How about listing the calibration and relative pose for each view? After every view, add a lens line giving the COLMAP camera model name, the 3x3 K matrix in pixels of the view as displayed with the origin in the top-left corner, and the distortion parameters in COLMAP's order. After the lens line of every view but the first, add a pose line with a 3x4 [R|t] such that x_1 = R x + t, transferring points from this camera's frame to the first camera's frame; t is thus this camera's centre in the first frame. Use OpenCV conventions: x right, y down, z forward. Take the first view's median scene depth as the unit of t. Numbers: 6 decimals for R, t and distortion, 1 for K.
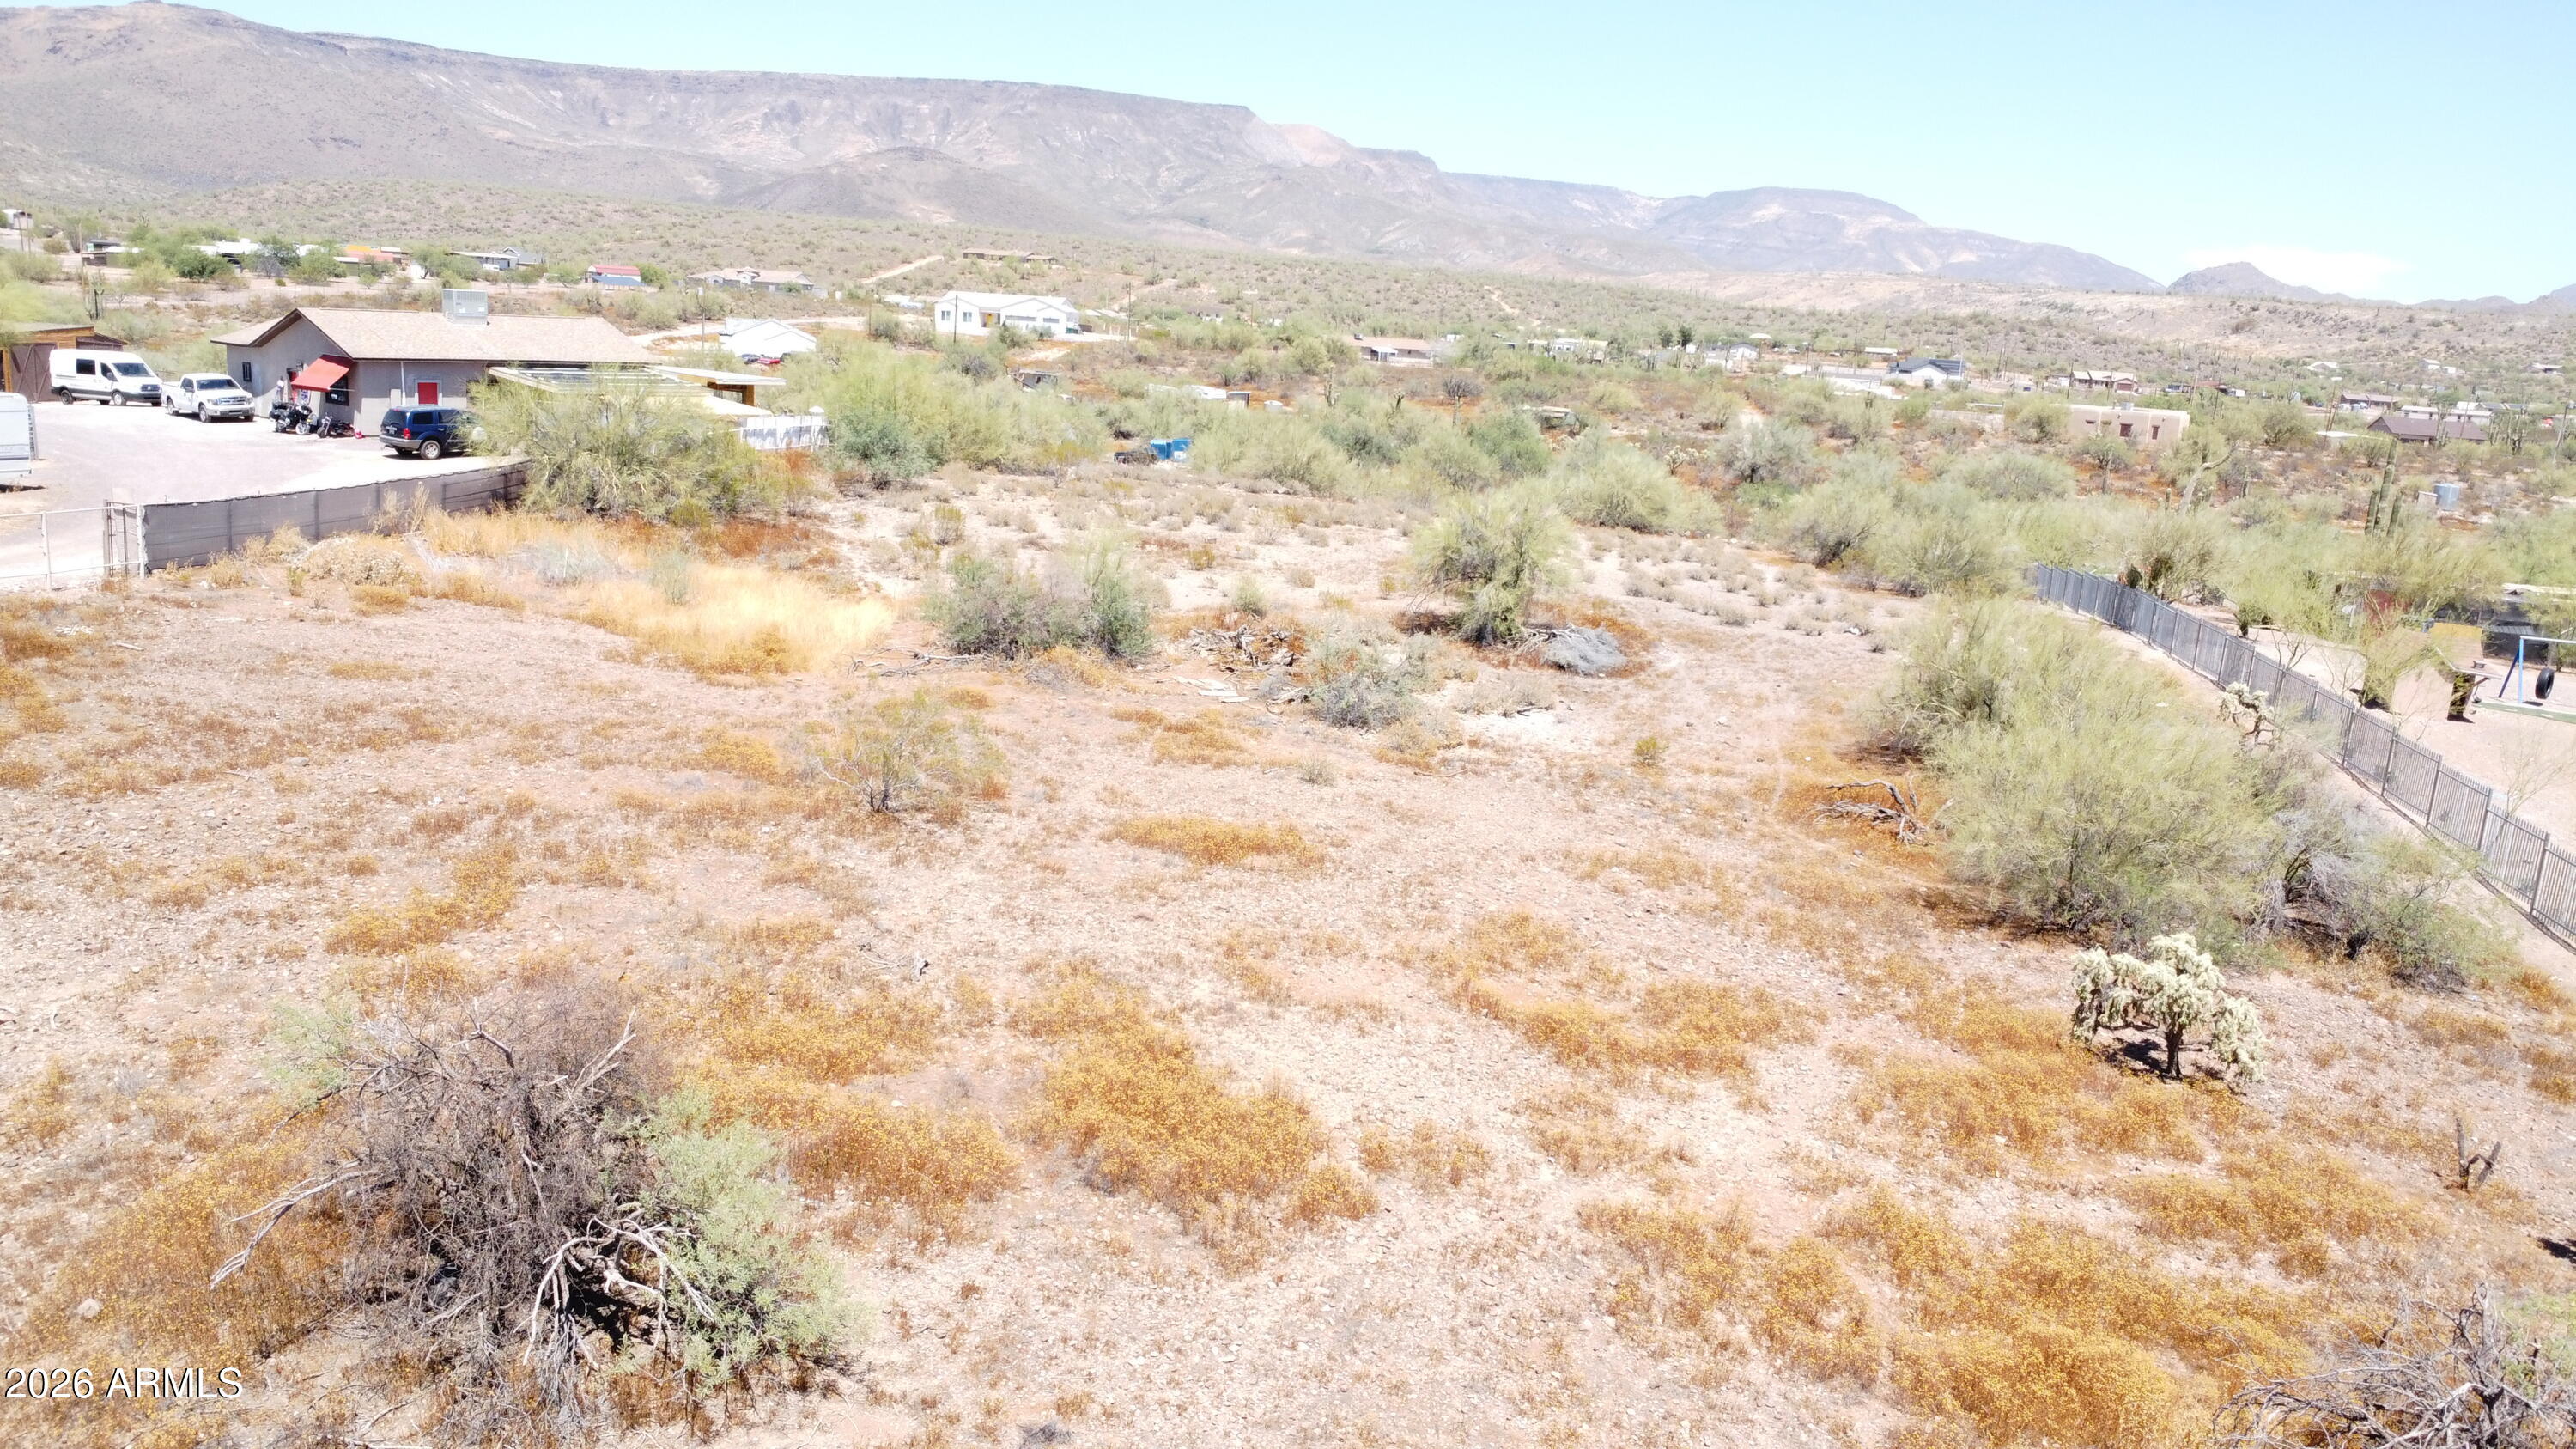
lens RADIAL K [[1867.6, 0, 1283.1], [0, 1867.6, 718.7], [0, 0, 1]] dist [-0.018361, -0.024004]
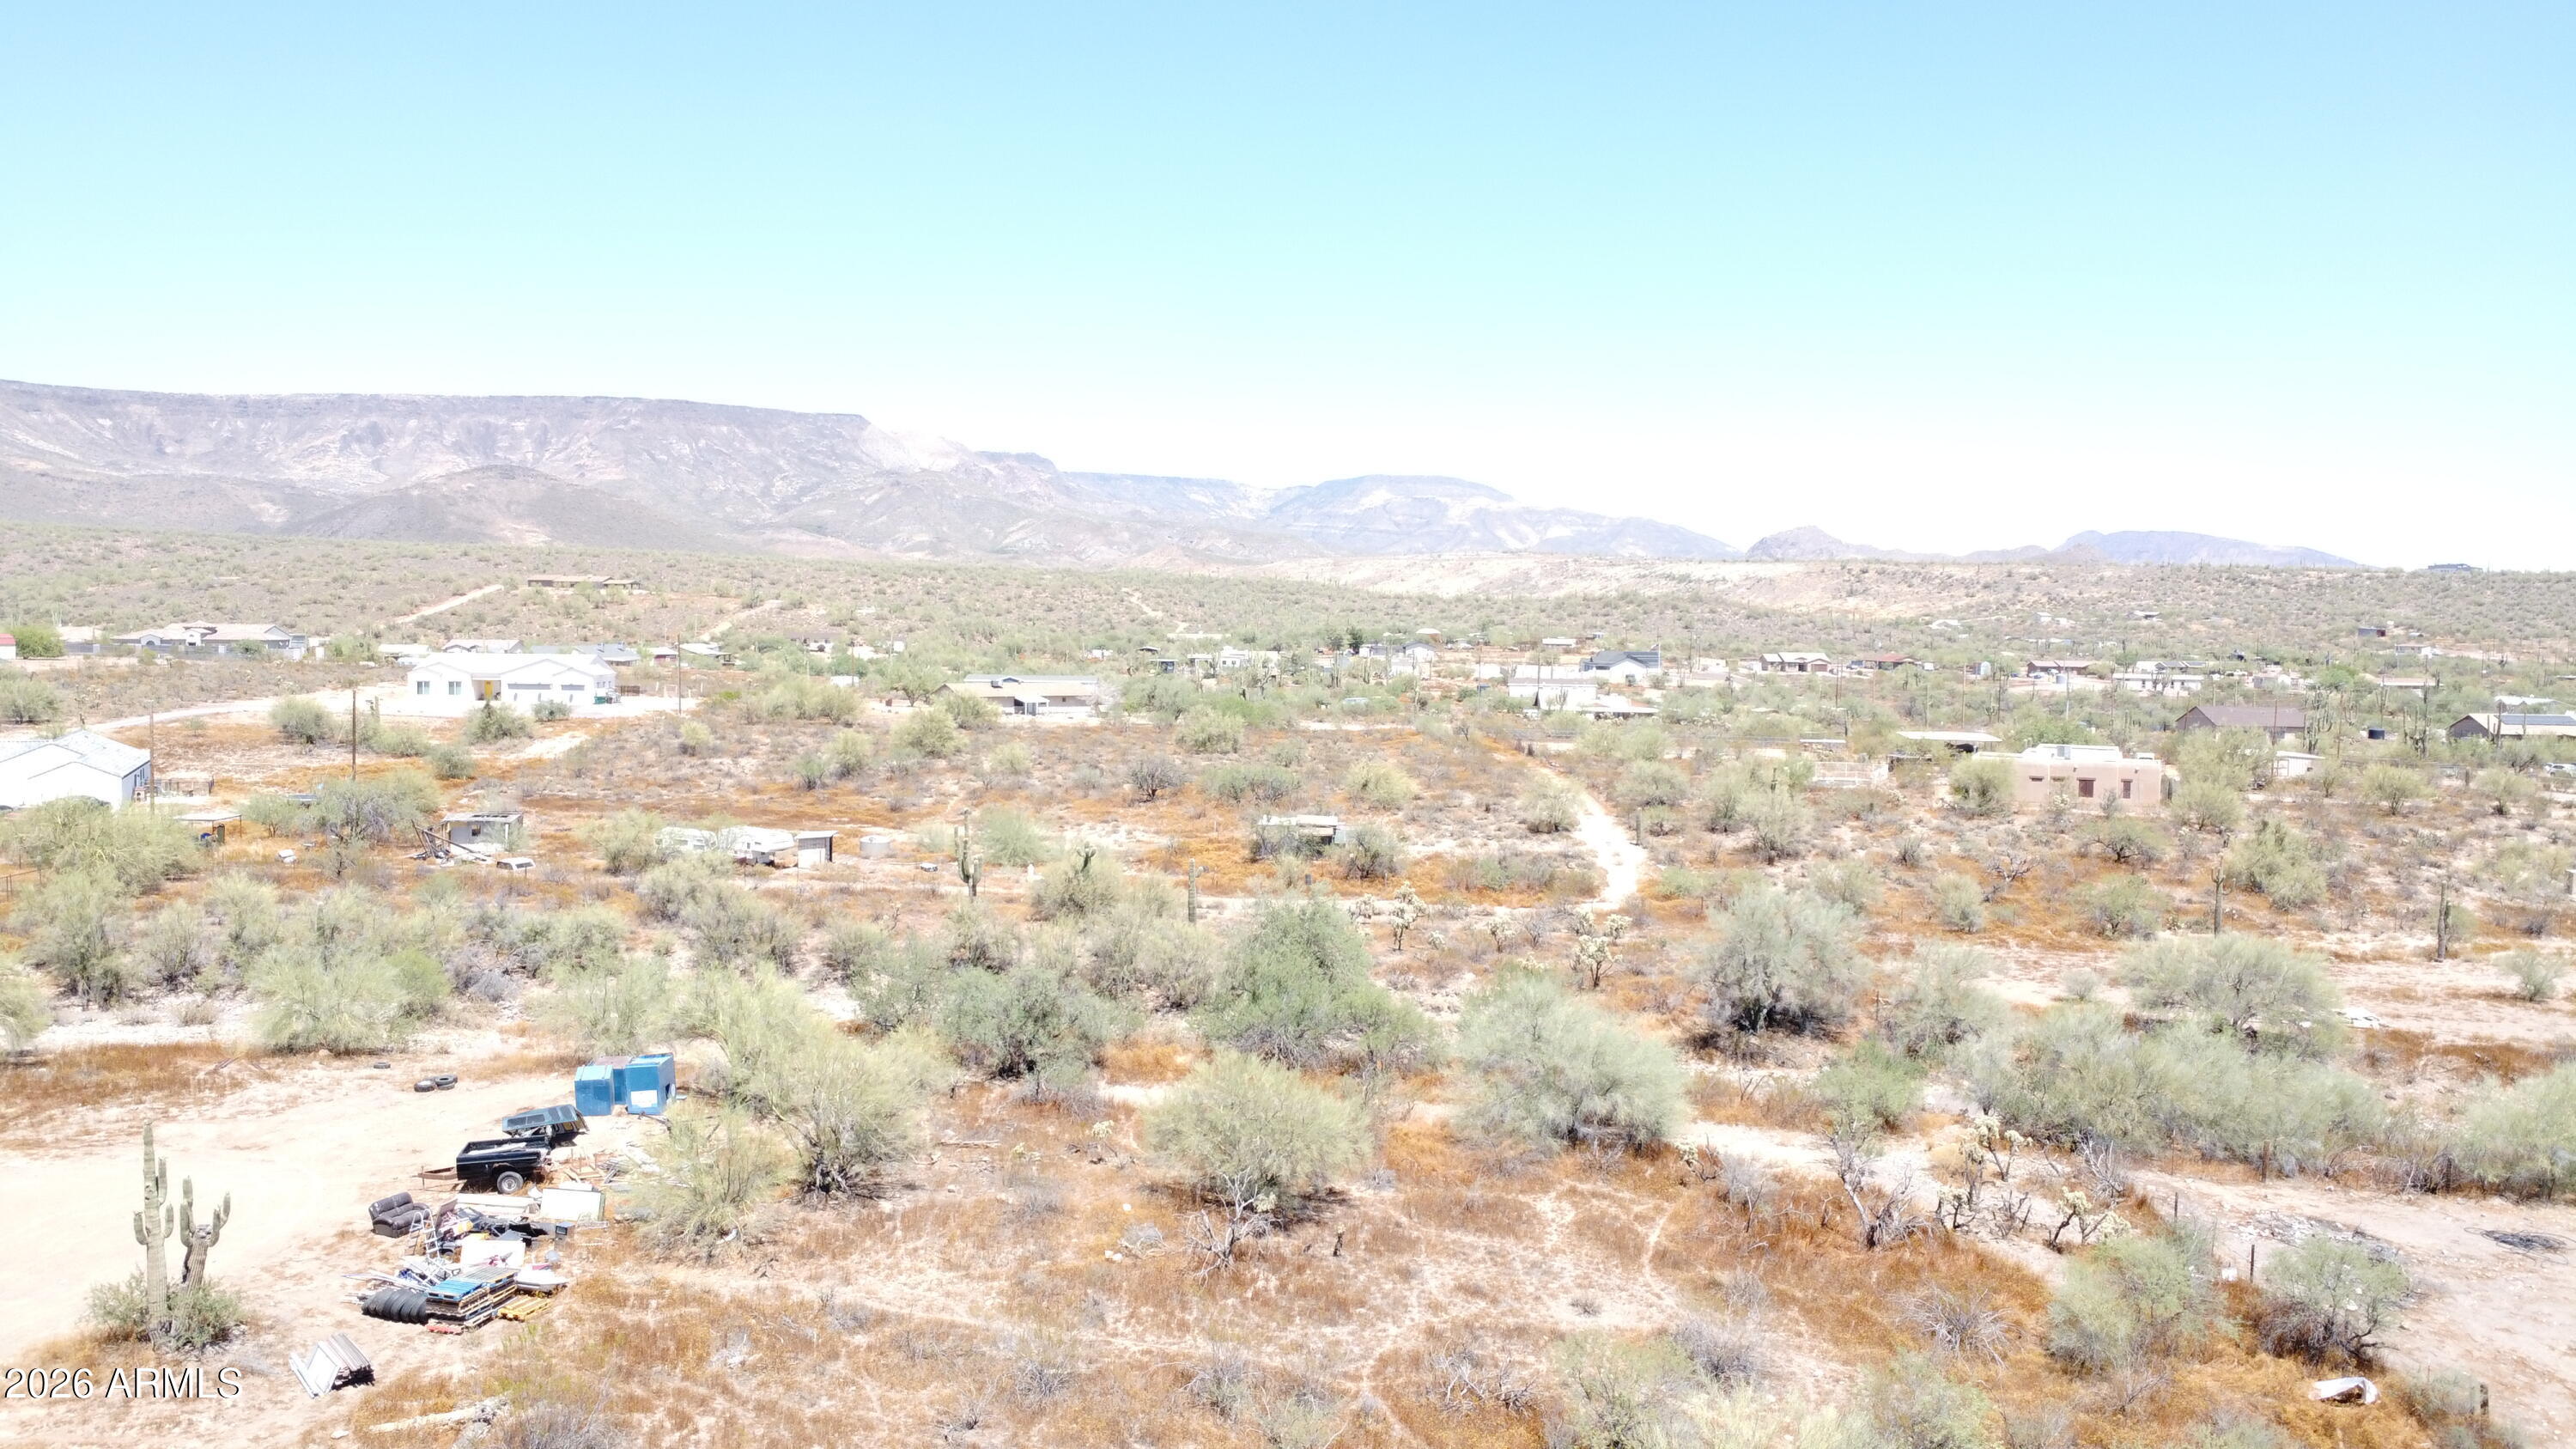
lens RADIAL K [[1867.6, 0, 1283.1], [0, 1867.6, 718.7], [0, 0, 1]] dist [-0.018361, -0.024004]
pose [[0.979601, -0.058044, 0.192388, 0.046556], [0.086720, 0.985747, -0.144160, -0.448561], [-0.181278, 0.157903, 0.970672, 1.506867]]
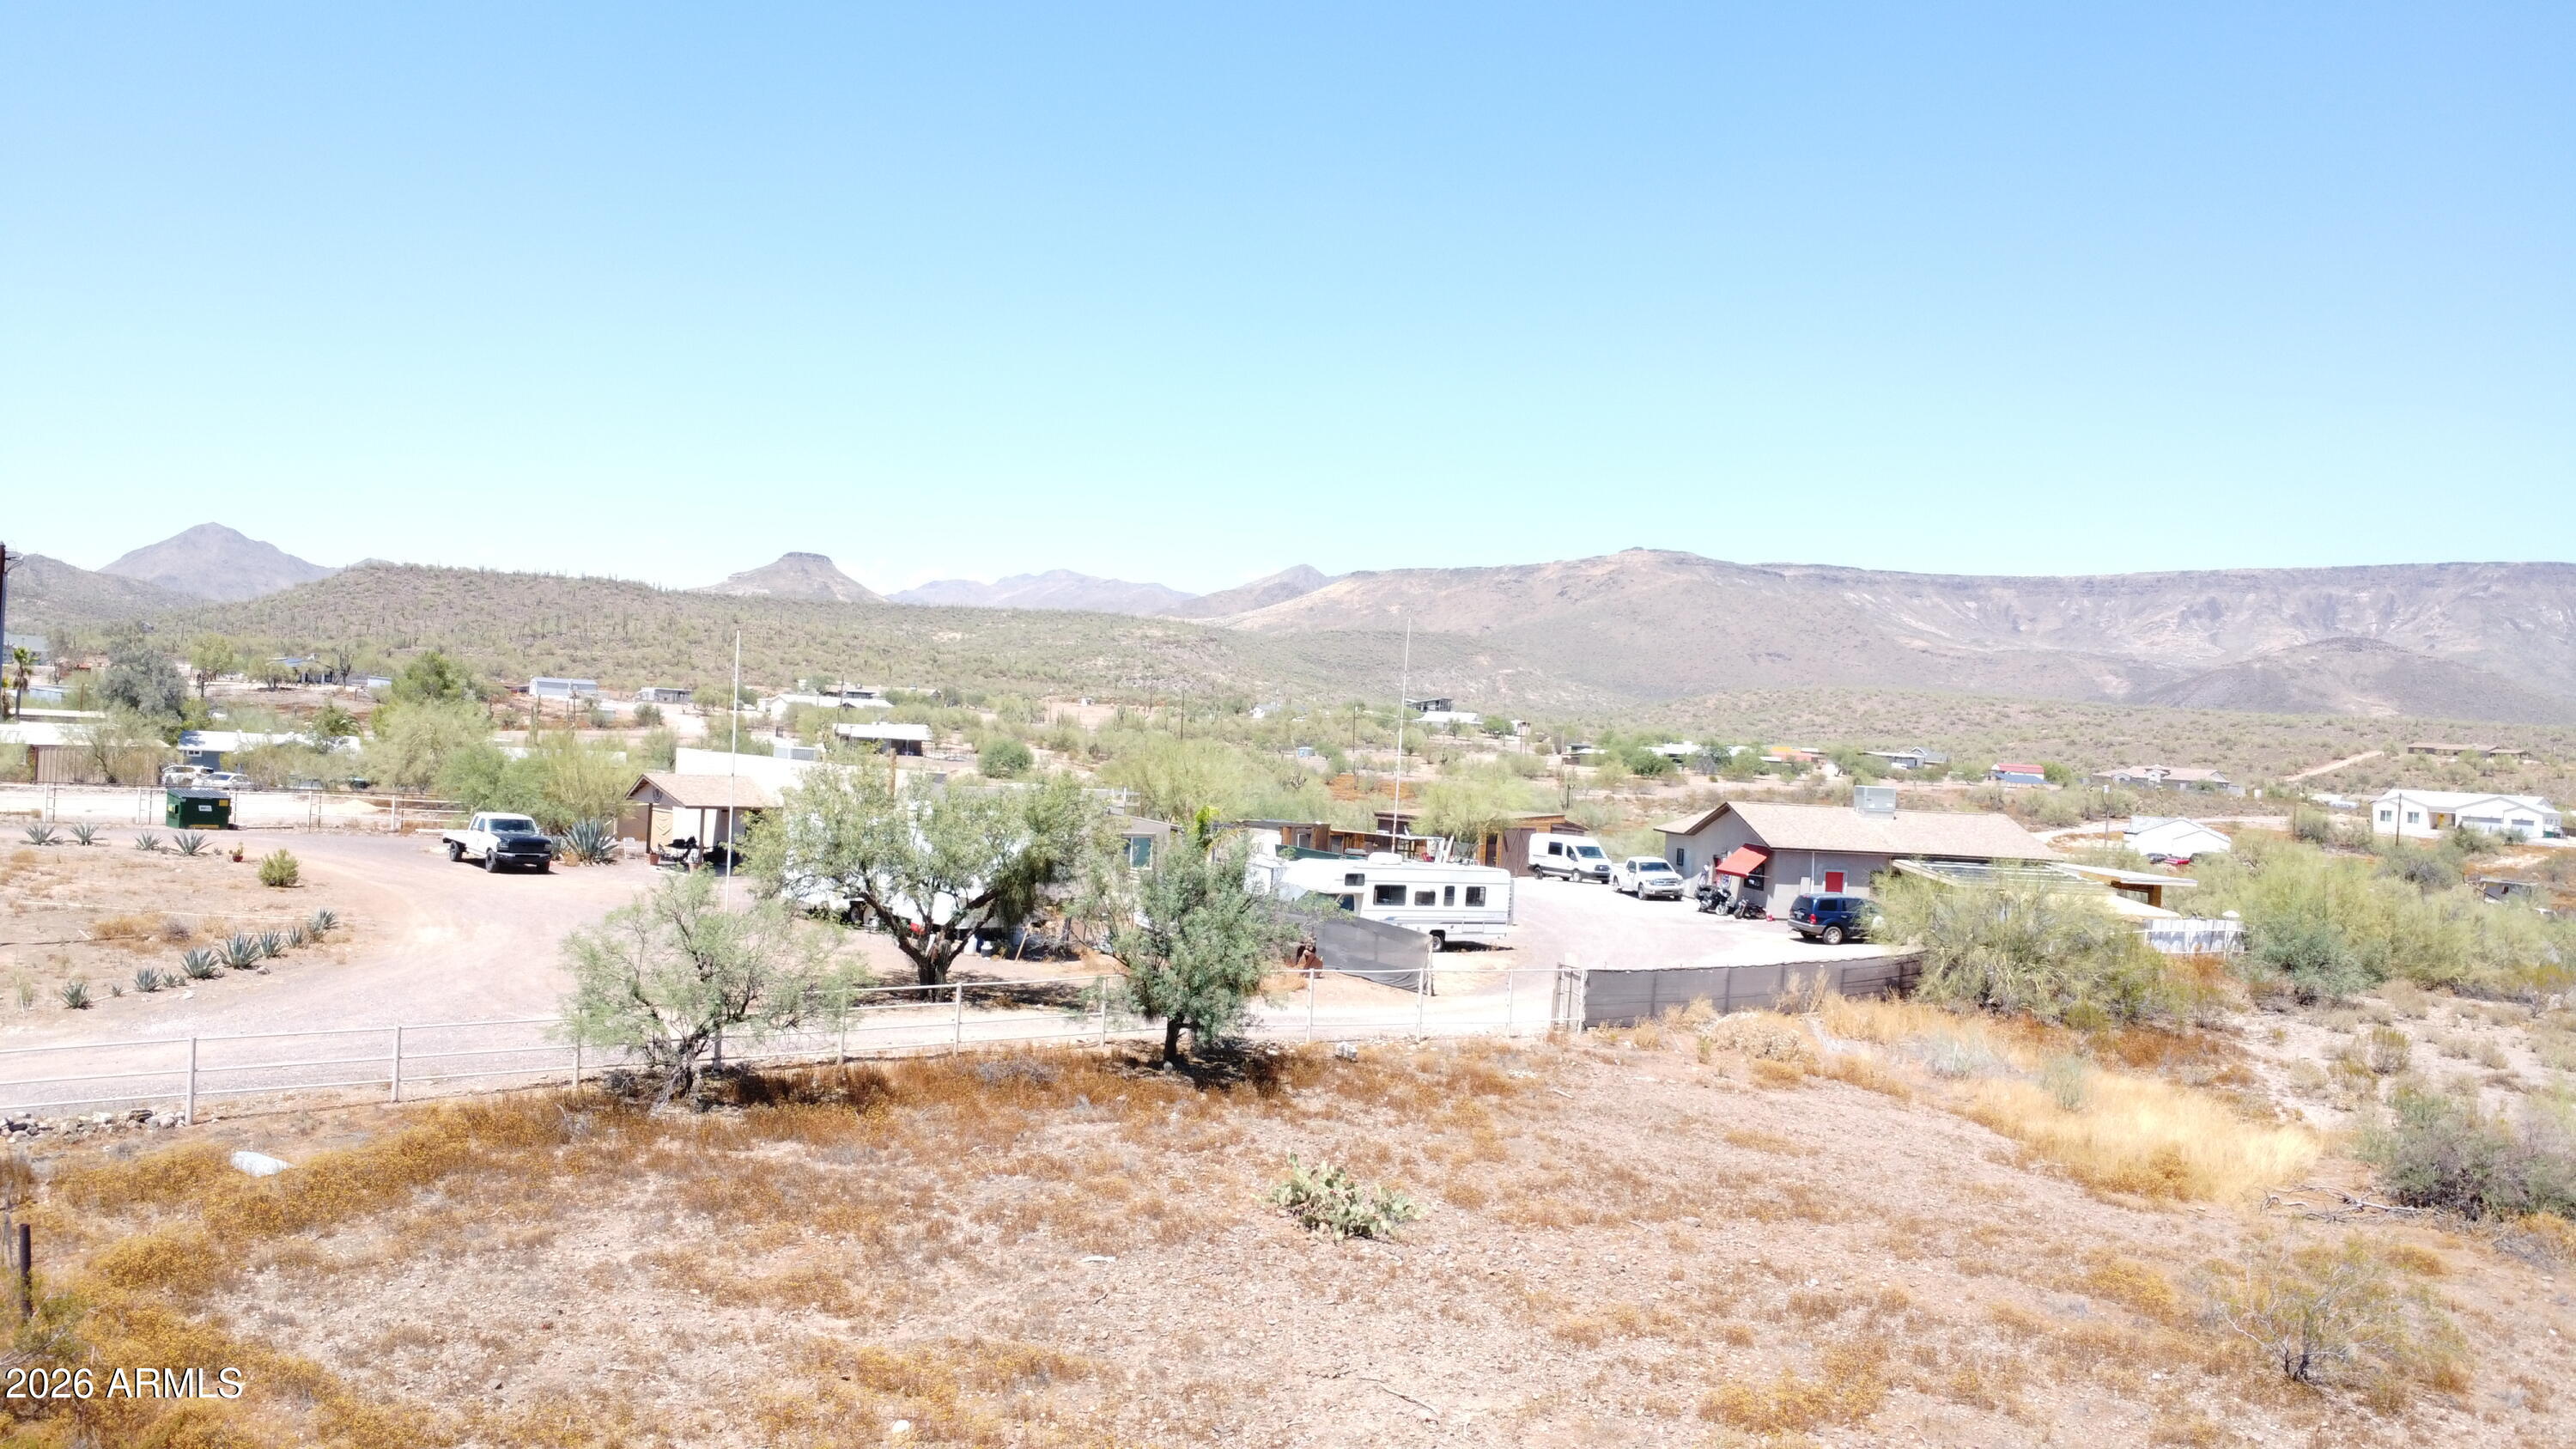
lens RADIAL K [[1867.6, 0, 1283.1], [0, 1867.6, 718.7], [0, 0, 1]] dist [-0.018361, -0.024004]
pose [[0.757126, -0.024100, -0.652824, -0.004333], [-0.146738, 0.967509, -0.205899, -0.000781], [0.636576, 0.251686, 0.728990, 0.003582]]
